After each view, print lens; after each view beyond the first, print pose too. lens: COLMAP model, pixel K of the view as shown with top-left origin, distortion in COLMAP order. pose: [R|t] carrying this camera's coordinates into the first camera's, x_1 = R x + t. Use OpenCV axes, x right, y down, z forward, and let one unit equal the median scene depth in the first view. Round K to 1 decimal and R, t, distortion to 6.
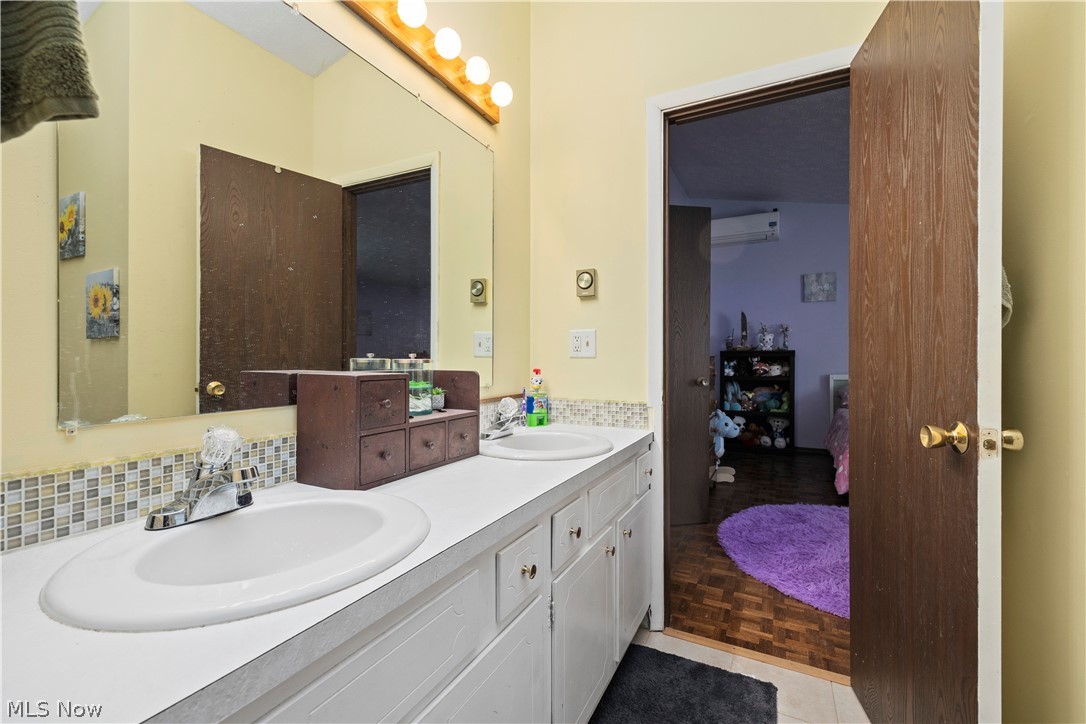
lens RADIAL K [[456.0, 0, 541.5], [0, 456.0, 358.2], [0, 0, 1]] dist [-0.000192, 0.000509]
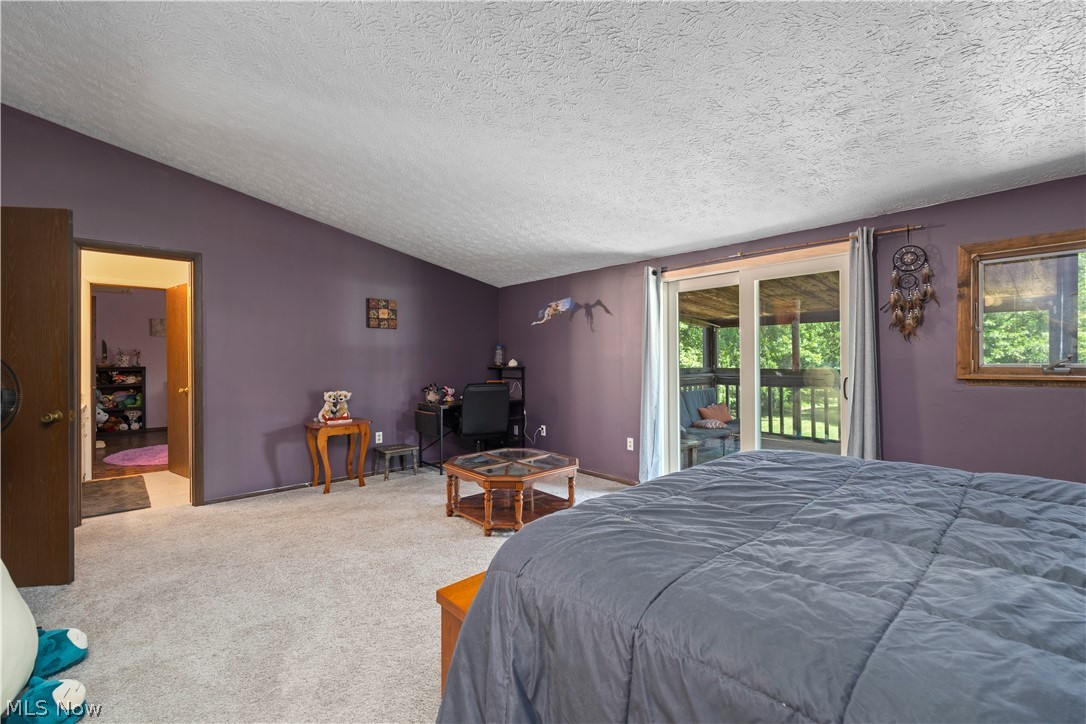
lens RADIAL K [[456.0, 0, 543.3], [0, 456.0, 362.7], [0, 0, 1]] dist [-0.000192, 0.000509]
pose [[0.329658, -0.004749, 0.944088, -0.478148], [0.009537, 0.999953, 0.001700, -0.020420], [-0.944052, 0.008444, 0.329688, -0.817442]]
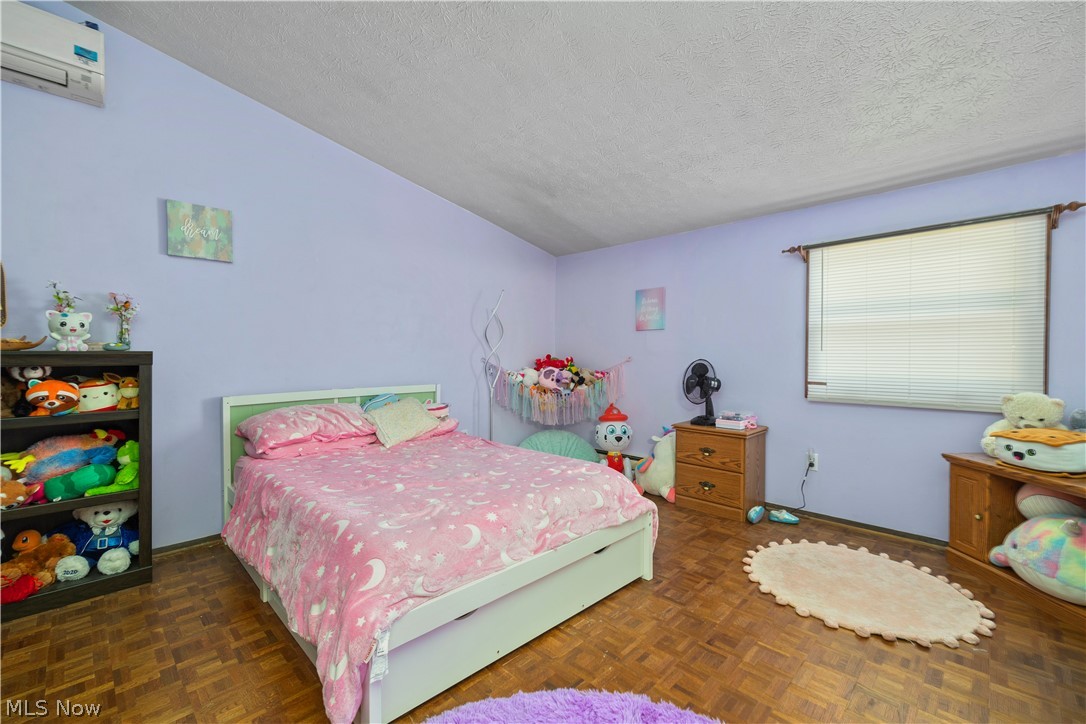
lens RADIAL K [[456.0, 0, 545.9], [0, 456.0, 360.4], [0, 0, 1]] dist [-0.000192, 0.000509]
pose [[0.295157, -0.009493, 0.955402, 0.224214], [0.005709, 0.999950, 0.008172, -0.009372], [-0.955432, 0.003043, 0.295197, 0.464730]]
